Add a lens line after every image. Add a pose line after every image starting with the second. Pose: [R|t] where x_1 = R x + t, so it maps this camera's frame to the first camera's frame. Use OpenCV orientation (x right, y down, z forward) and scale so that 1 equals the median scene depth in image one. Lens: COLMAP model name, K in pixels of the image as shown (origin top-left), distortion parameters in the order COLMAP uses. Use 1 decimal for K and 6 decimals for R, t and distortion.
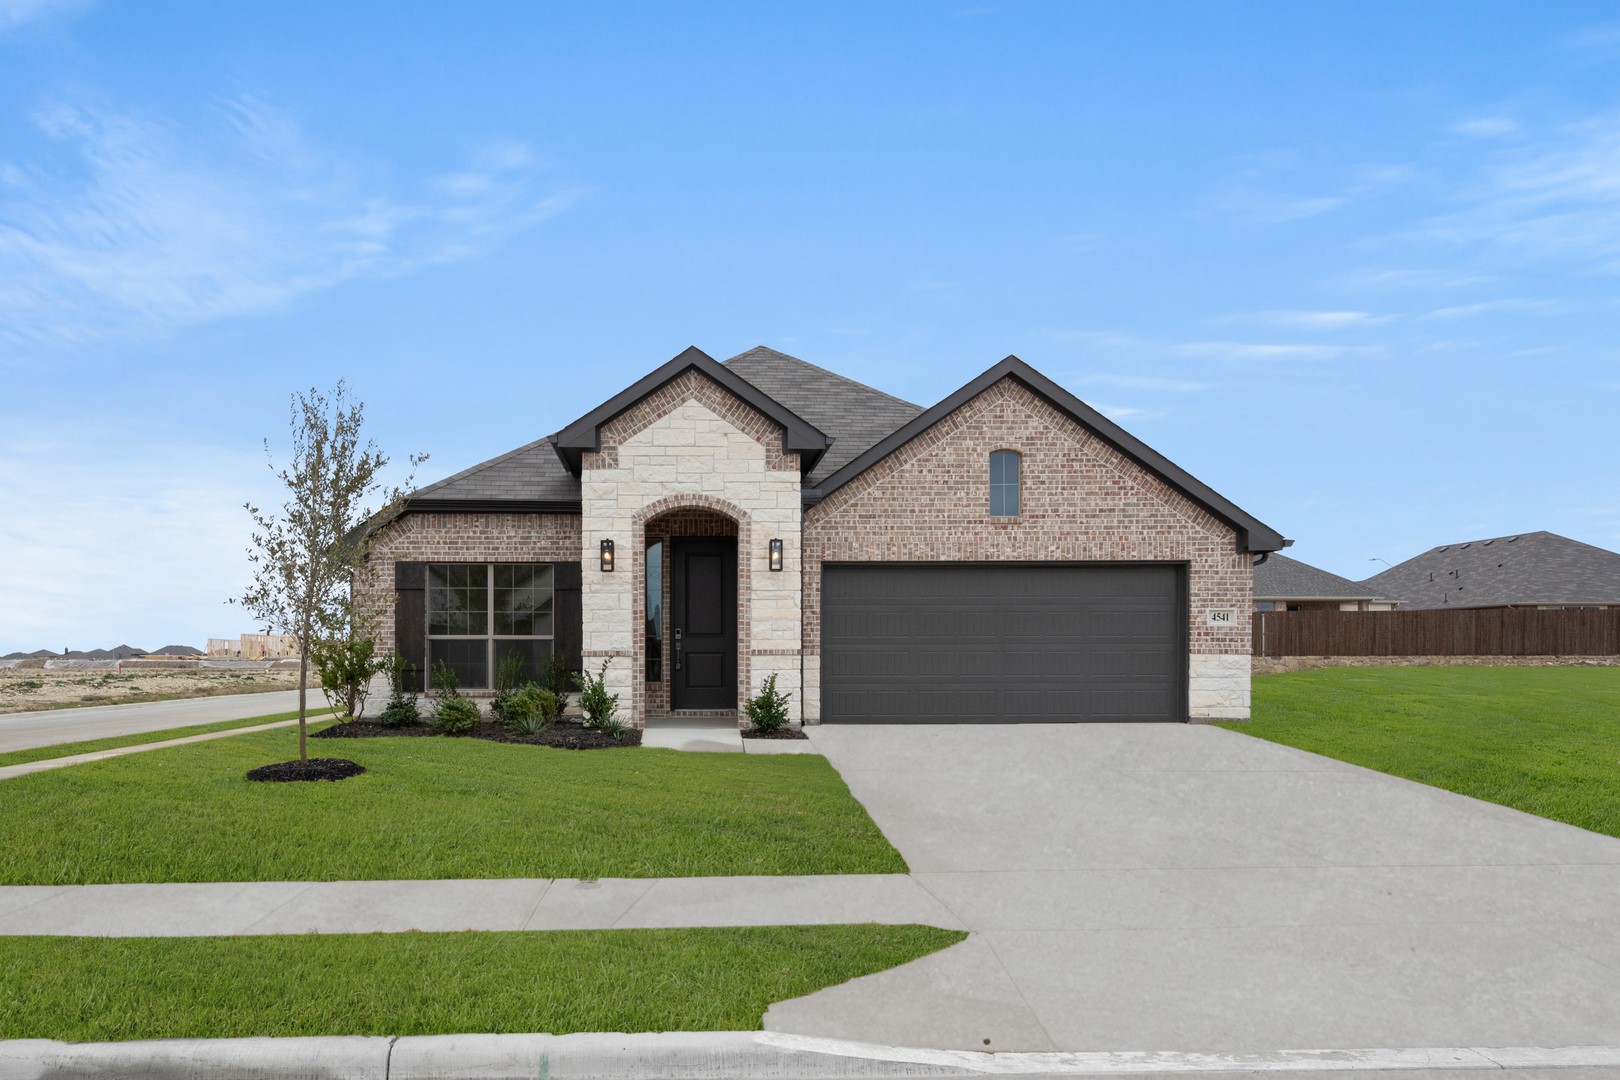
lens RADIAL K [[832.8, 0, 809.8], [0, 832.8, 547.5], [0, 0, 1]] dist [0.017984, 0.000659]
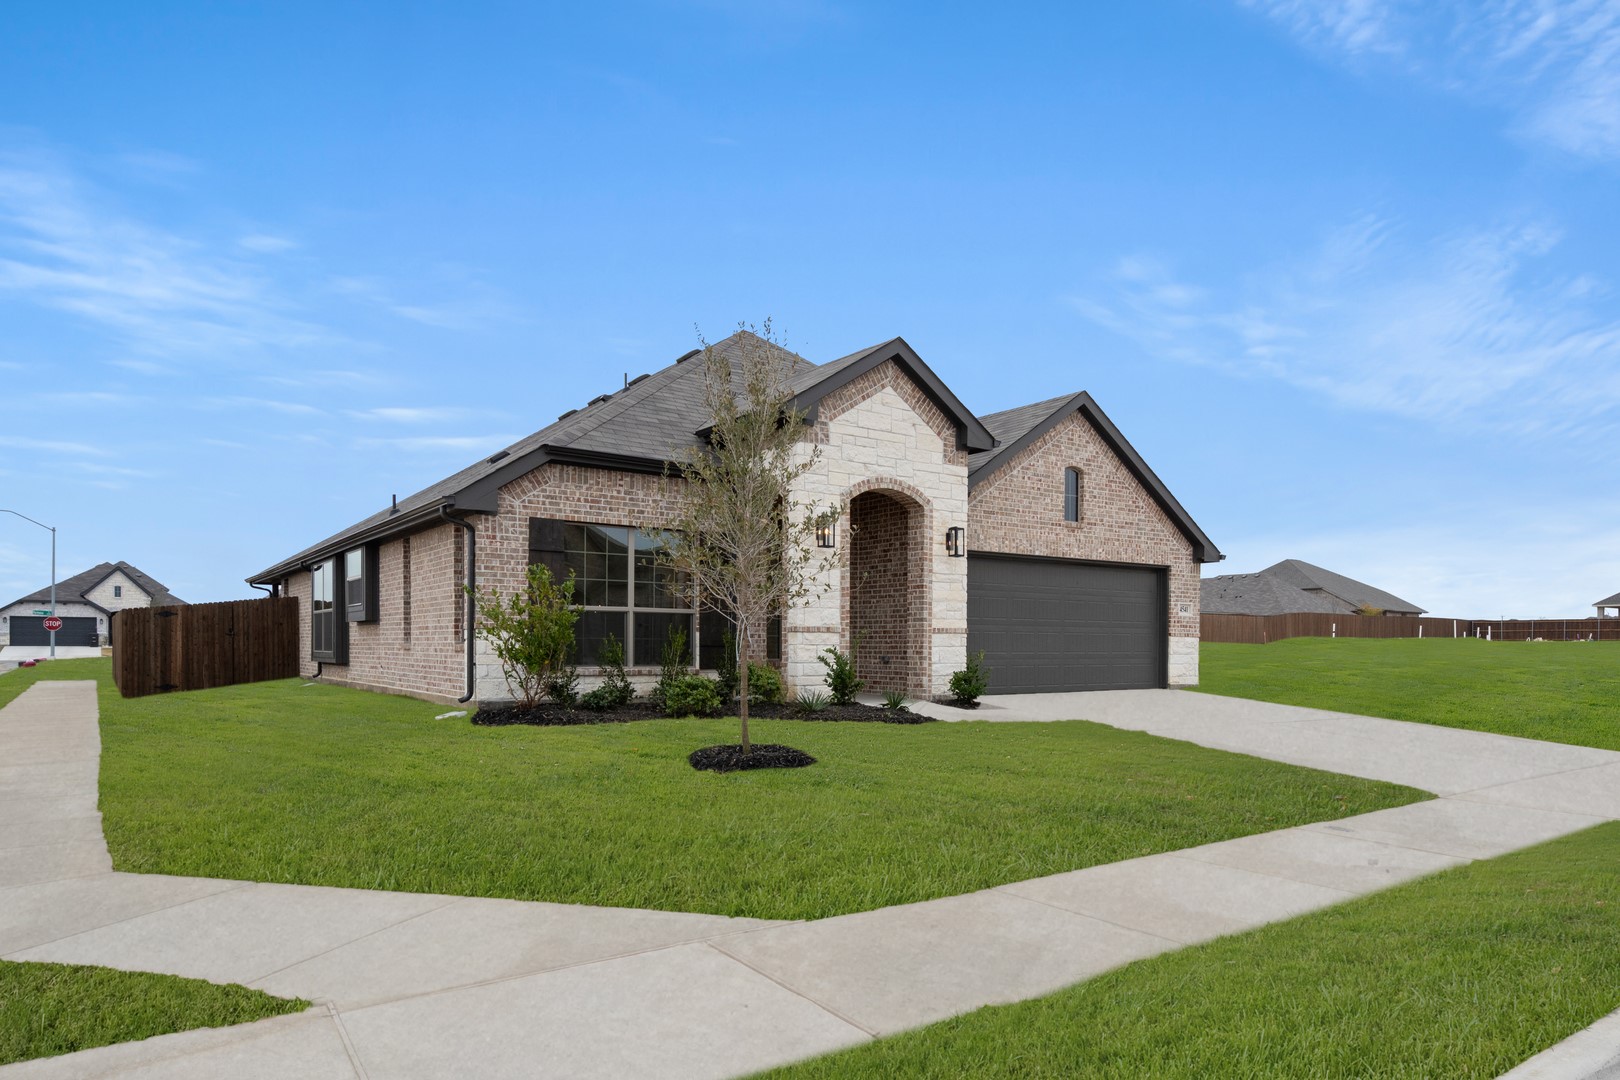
lens RADIAL K [[809.8, 0, 809.4], [0, 809.8, 534.7], [0, 0, 1]] dist [-0.004046, -0.000077]
pose [[0.876941, 0.071675, 0.475224, -0.669567], [-0.070365, 0.997309, -0.020571, 0.032939], [-0.475419, -0.015400, 0.879624, 0.147478]]
